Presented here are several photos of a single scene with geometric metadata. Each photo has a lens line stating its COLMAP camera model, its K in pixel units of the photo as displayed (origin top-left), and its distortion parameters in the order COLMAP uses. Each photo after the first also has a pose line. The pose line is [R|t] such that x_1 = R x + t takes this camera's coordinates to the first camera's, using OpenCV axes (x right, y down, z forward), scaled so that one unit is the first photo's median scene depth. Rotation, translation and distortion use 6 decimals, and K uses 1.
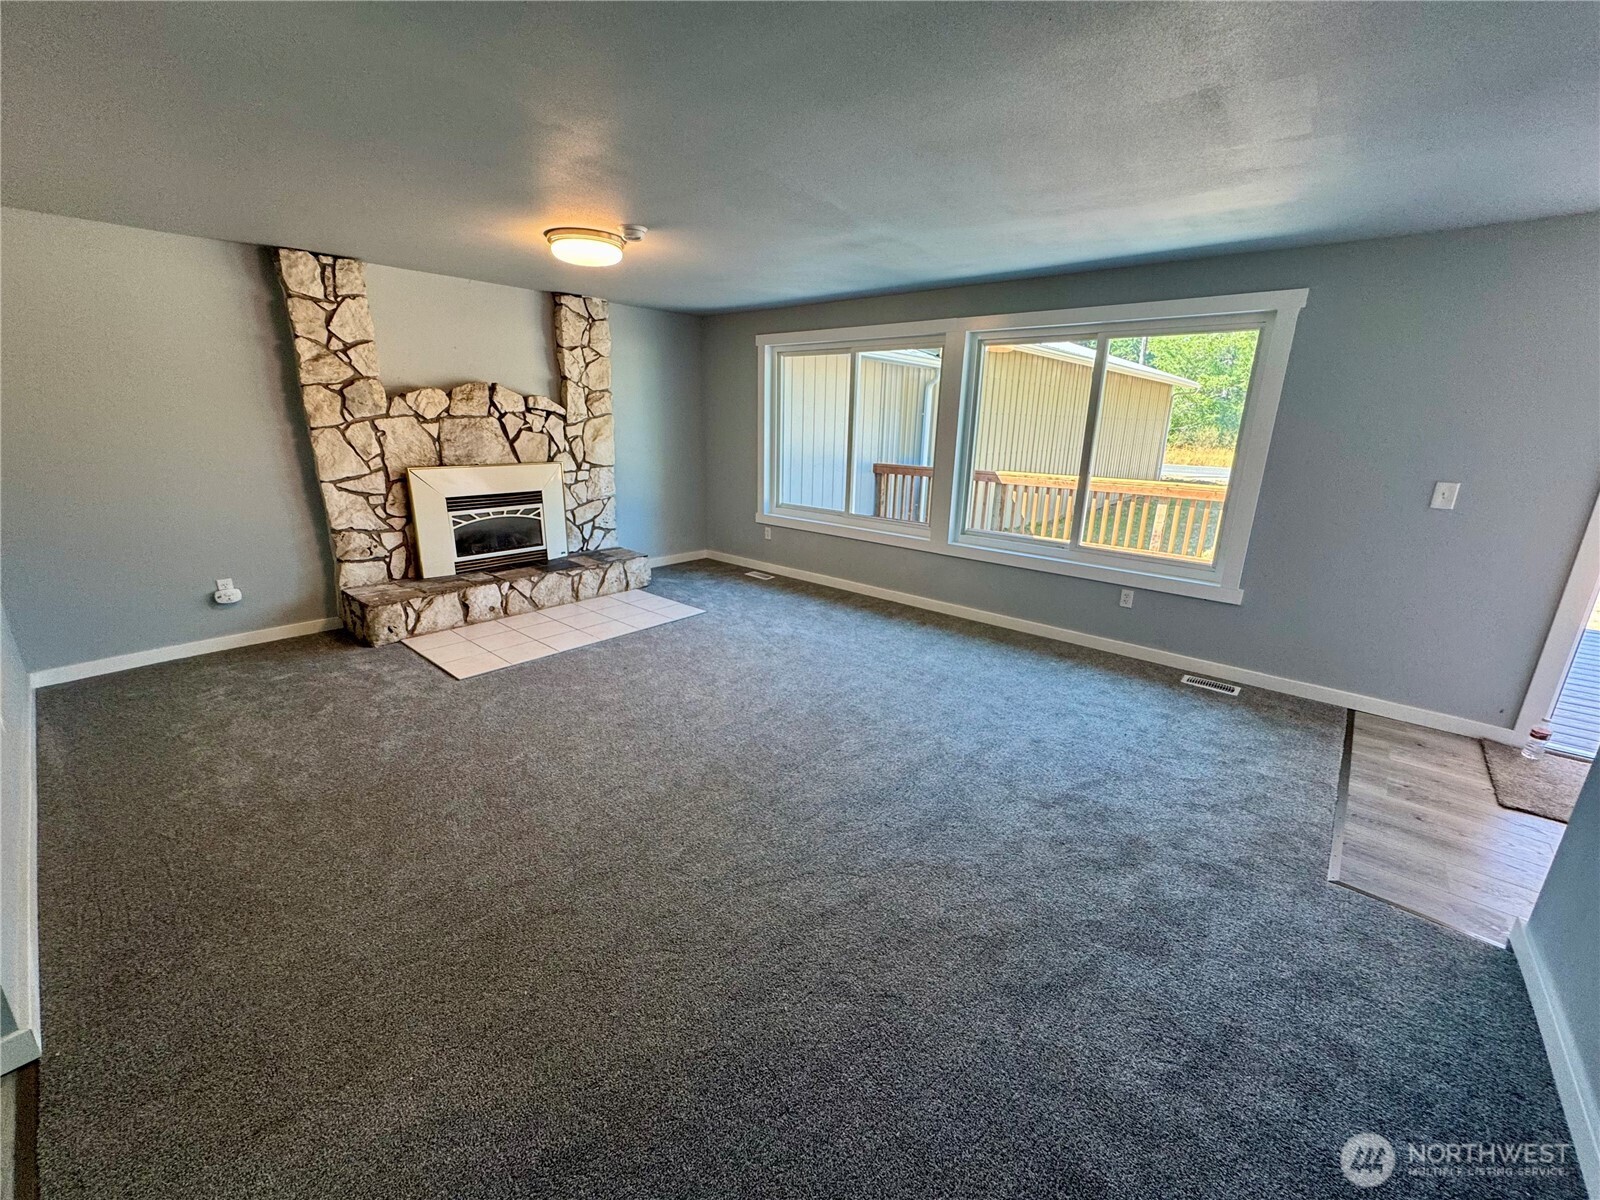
lens RADIAL K [[639.4, 0, 798.0], [0, 639.4, 601.1], [0, 0, 1]] dist [-0.003504, 0.000403]
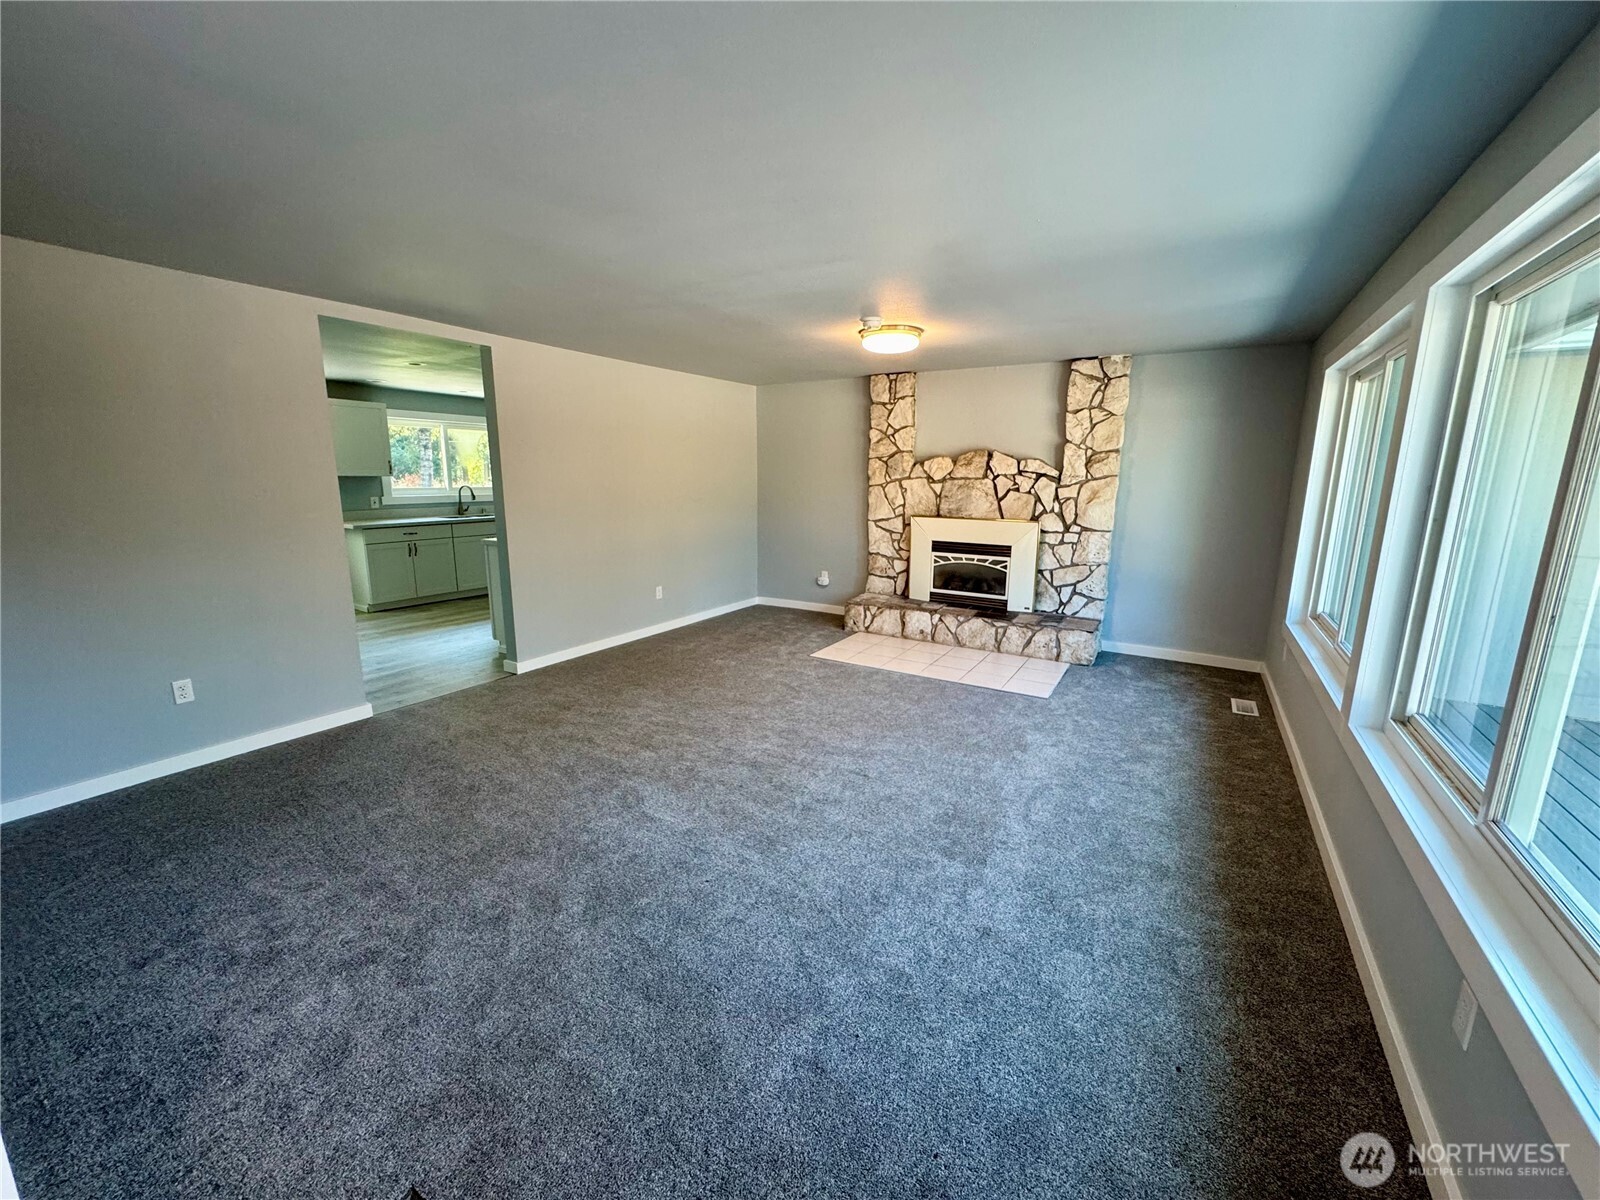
lens RADIAL K [[639.4, 0, 797.5], [0, 639.4, 599.8], [0, 0, 1]] dist [-0.003504, 0.000403]
pose [[0.164337, 0.175618, -0.970645, 0.646026], [-0.279398, 0.952012, 0.124942, -0.130059], [0.946007, 0.250664, 0.205518, 0.499703]]
